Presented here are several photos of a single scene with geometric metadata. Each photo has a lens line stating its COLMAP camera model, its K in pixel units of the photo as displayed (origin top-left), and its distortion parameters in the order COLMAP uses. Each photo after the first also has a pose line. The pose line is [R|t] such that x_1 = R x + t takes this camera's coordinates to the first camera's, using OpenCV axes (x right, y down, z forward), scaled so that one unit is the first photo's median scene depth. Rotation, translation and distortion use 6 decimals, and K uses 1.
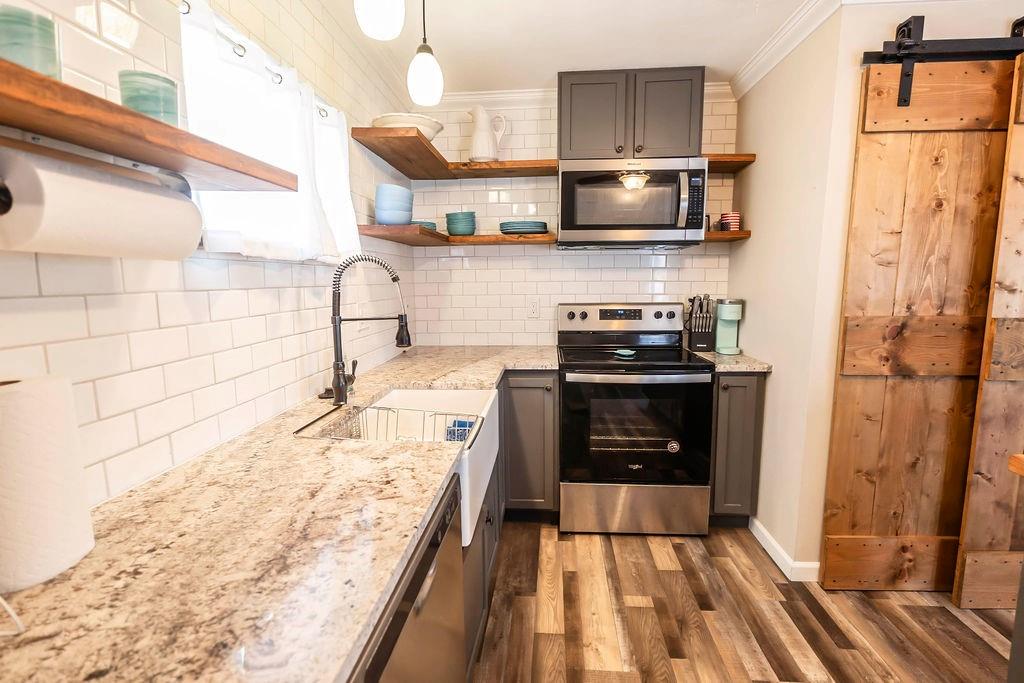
lens RADIAL K [[467.9, 0, 514.8], [0, 467.9, 341.2], [0, 0, 1]] dist [-0.003147, -0.000472]
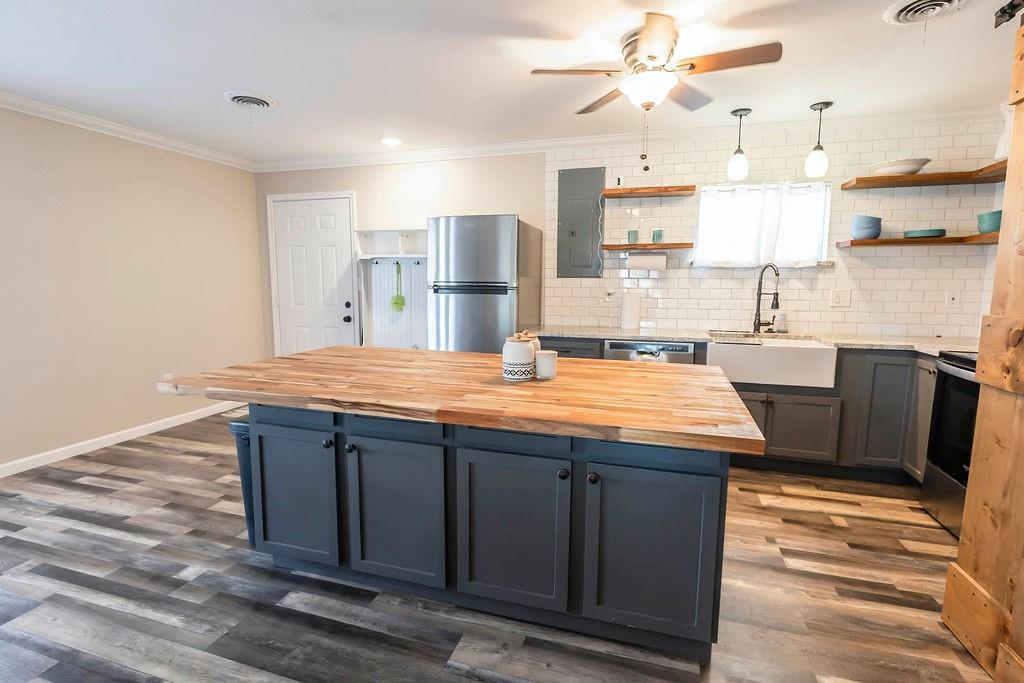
lens RADIAL K [[486.2, 0, 516.6], [0, 486.2, 341.0], [0, 0, 1]] dist [-0.005082, -0.000242]
pose [[-0.218985, 0.125881, -0.967574, 1.435874], [-0.130475, 0.978959, 0.156891, -0.025332], [0.966965, 0.160601, -0.197953, 0.267018]]
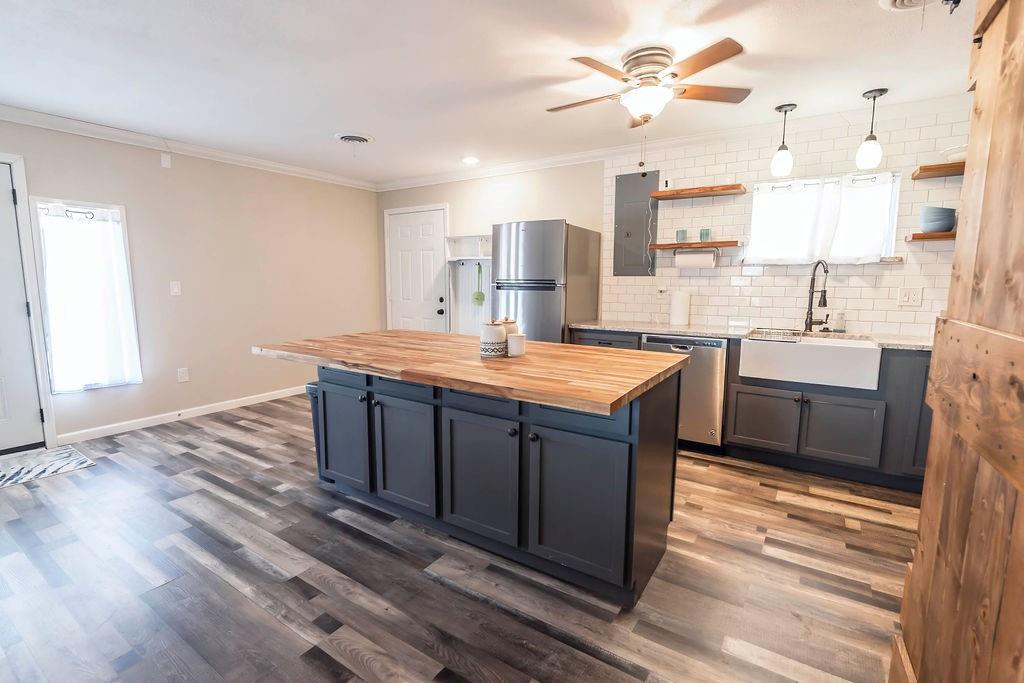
lens RADIAL K [[469.0, 0, 514.0], [0, 469.0, 340.4], [0, 0, 1]] dist [-0.006992, 0.000593]
pose [[-0.481625, 0.115910, -0.868679, 1.472340], [-0.114623, 0.974369, 0.193564, -0.057774], [0.868849, 0.192796, -0.455994, 0.575074]]
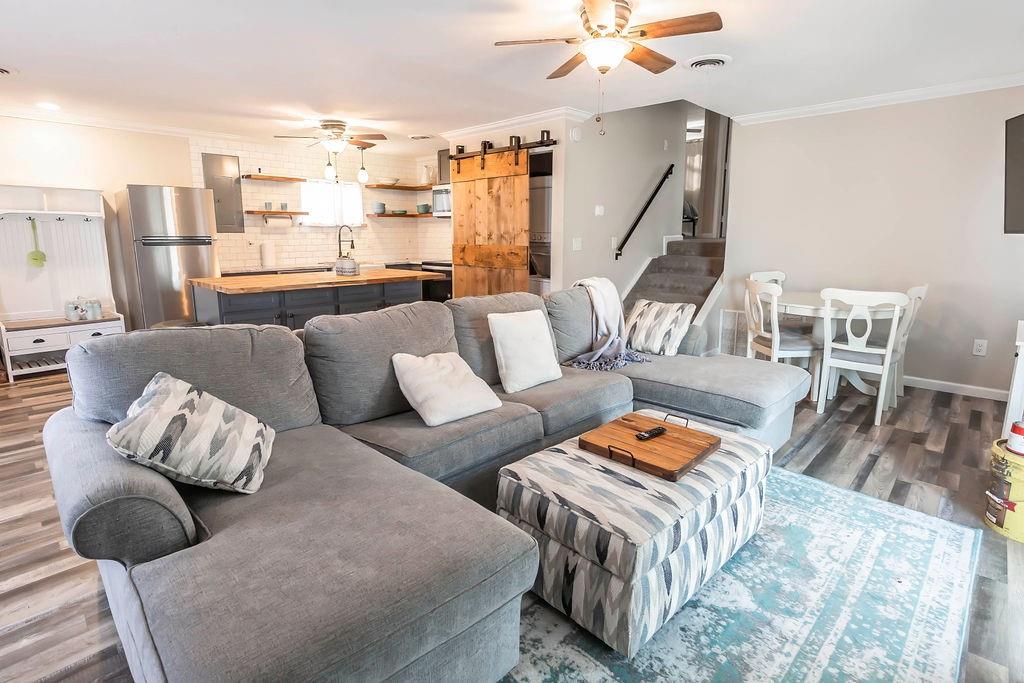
lens RADIAL K [[505.3, 0, 511.3], [0, 505.3, 325.0], [0, 0, 1]] dist [-0.004136, -0.000529]
pose [[0.777870, 0.117756, -0.617294, 2.435281], [-0.085405, 0.992983, 0.081802, 0.131063], [0.622595, -0.010911, 0.782468, -1.026290]]
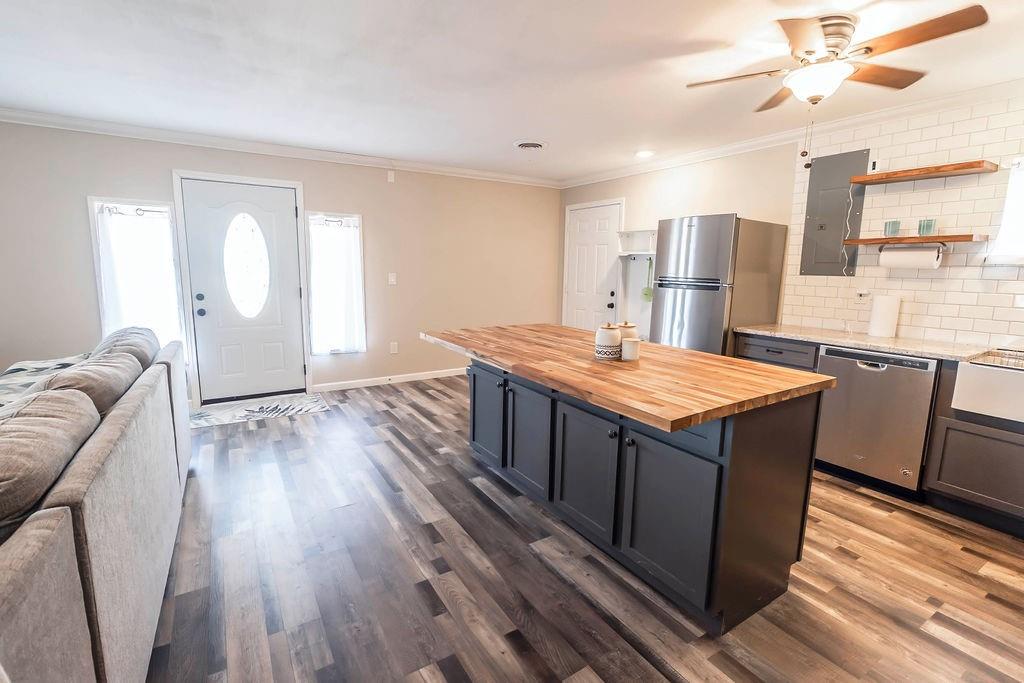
lens RADIAL K [[469.0, 0, 514.0], [0, 469.0, 340.4], [0, 0, 1]] dist [-0.006992, 0.000593]
pose [[-0.801050, 0.088134, -0.592074, 1.406902], [-0.087621, 0.961184, 0.261626, -0.111290], [0.592150, 0.261453, -0.762234, 0.727410]]
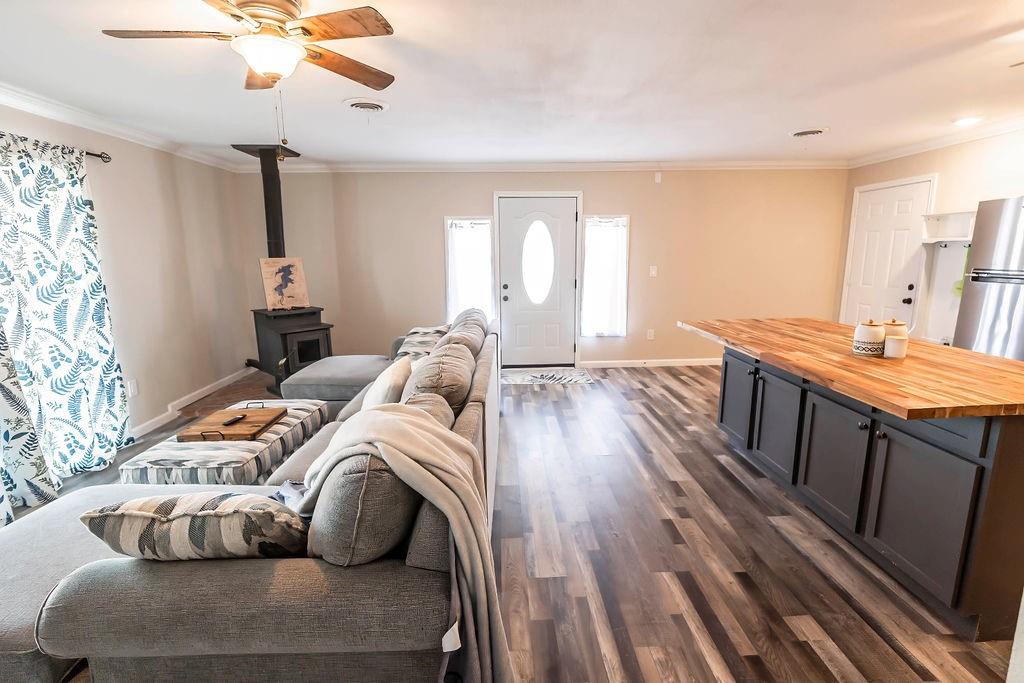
lens RADIAL K [[469.0, 0, 514.0], [0, 469.0, 340.4], [0, 0, 1]] dist [-0.006992, 0.000593]
pose [[-0.993483, 0.038181, -0.107393, 1.521498], [0.003297, 0.951457, 0.307763, -0.170702], [0.113930, 0.305403, -0.945383, 0.942847]]
